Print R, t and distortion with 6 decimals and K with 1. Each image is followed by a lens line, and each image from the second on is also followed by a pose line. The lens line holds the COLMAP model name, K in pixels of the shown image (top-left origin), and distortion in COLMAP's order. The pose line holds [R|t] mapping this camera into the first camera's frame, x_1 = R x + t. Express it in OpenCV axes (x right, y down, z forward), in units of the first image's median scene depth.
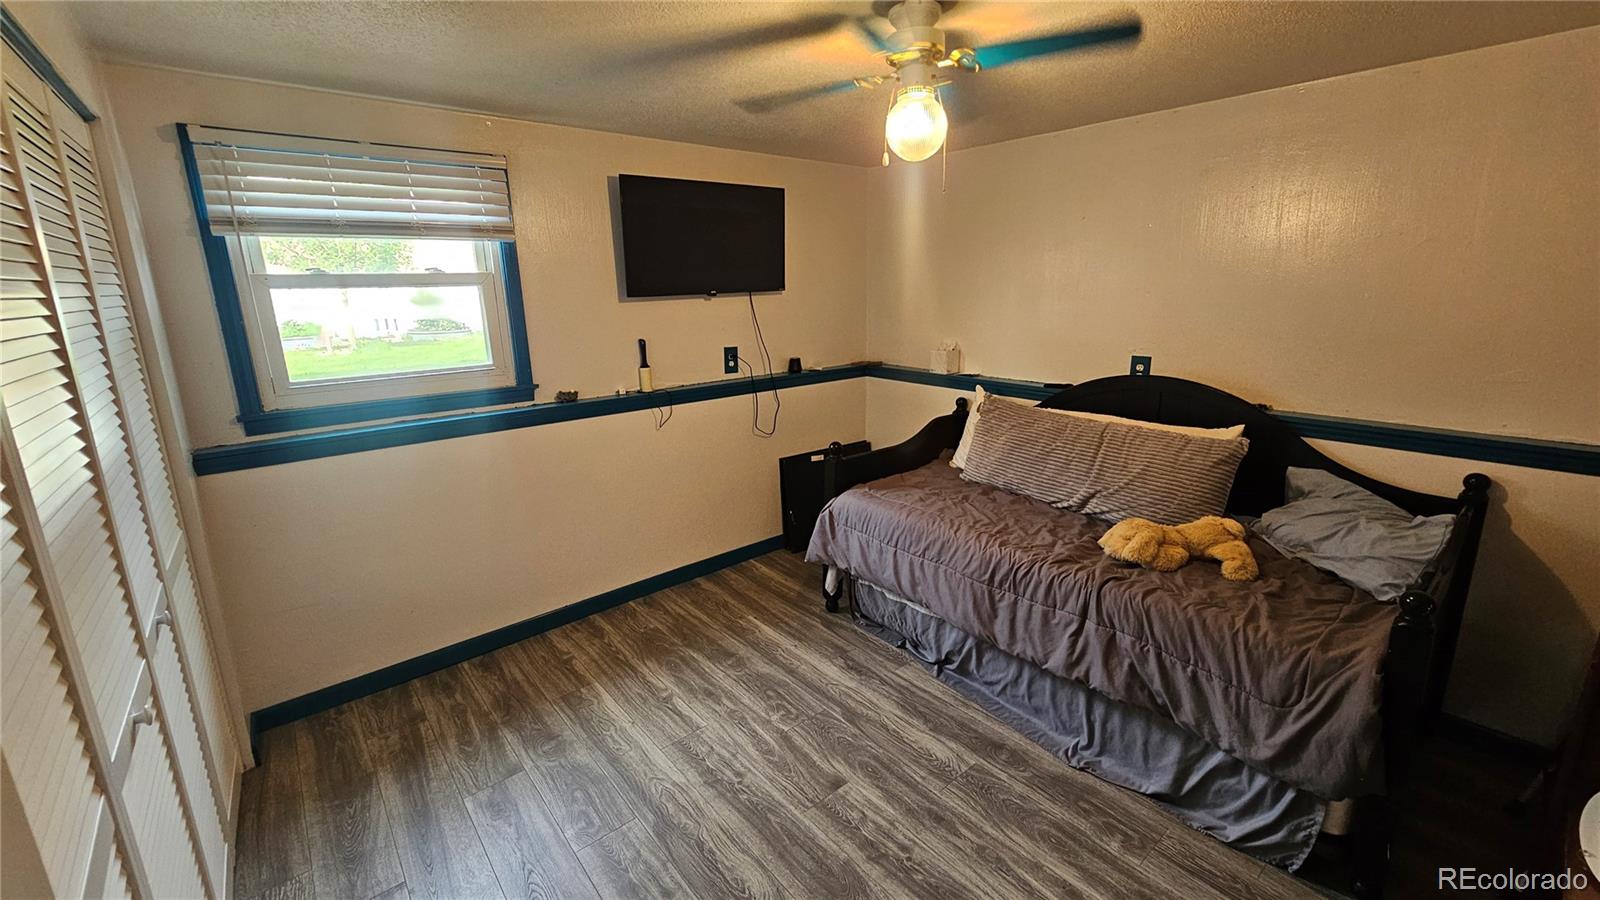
lens RADIAL K [[653.0, 0, 799.1], [0, 653.0, 440.6], [0, 0, 1]] dist [-0.001967, -0.000086]
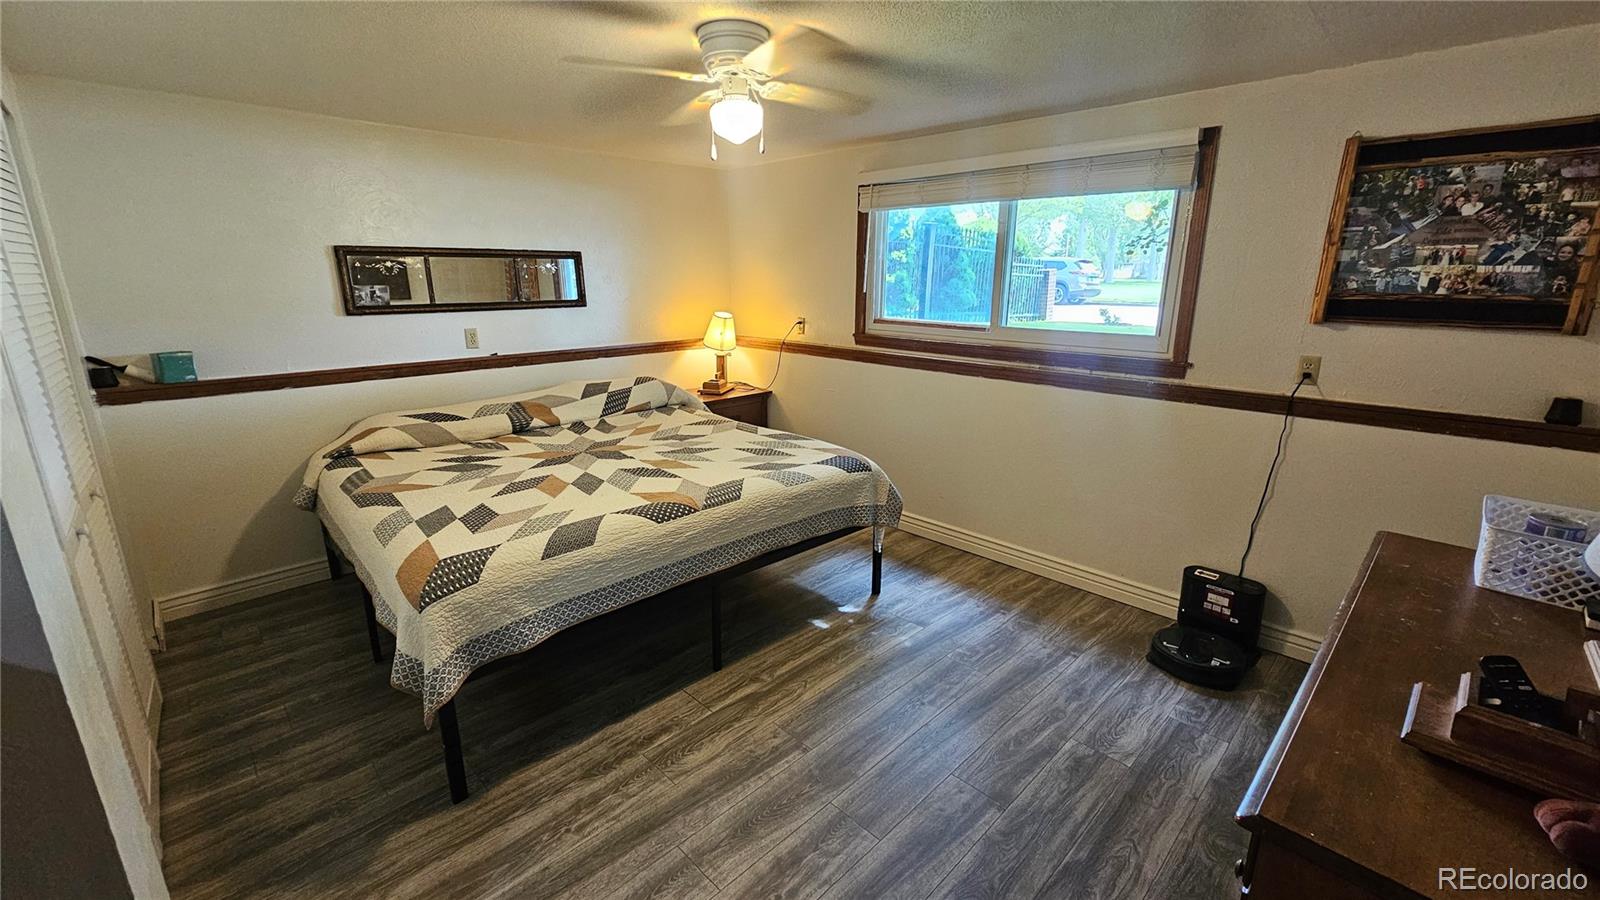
lens RADIAL K [[653.0, 0, 799.7], [0, 653.0, 449.4], [0, 0, 1]] dist [-0.001967, -0.000086]
pose [[0.086111, 0.296274, -0.951213, 0.422700], [-0.228347, 0.935213, 0.270619, -0.095811], [0.969764, 0.193904, 0.148186, 0.386155]]
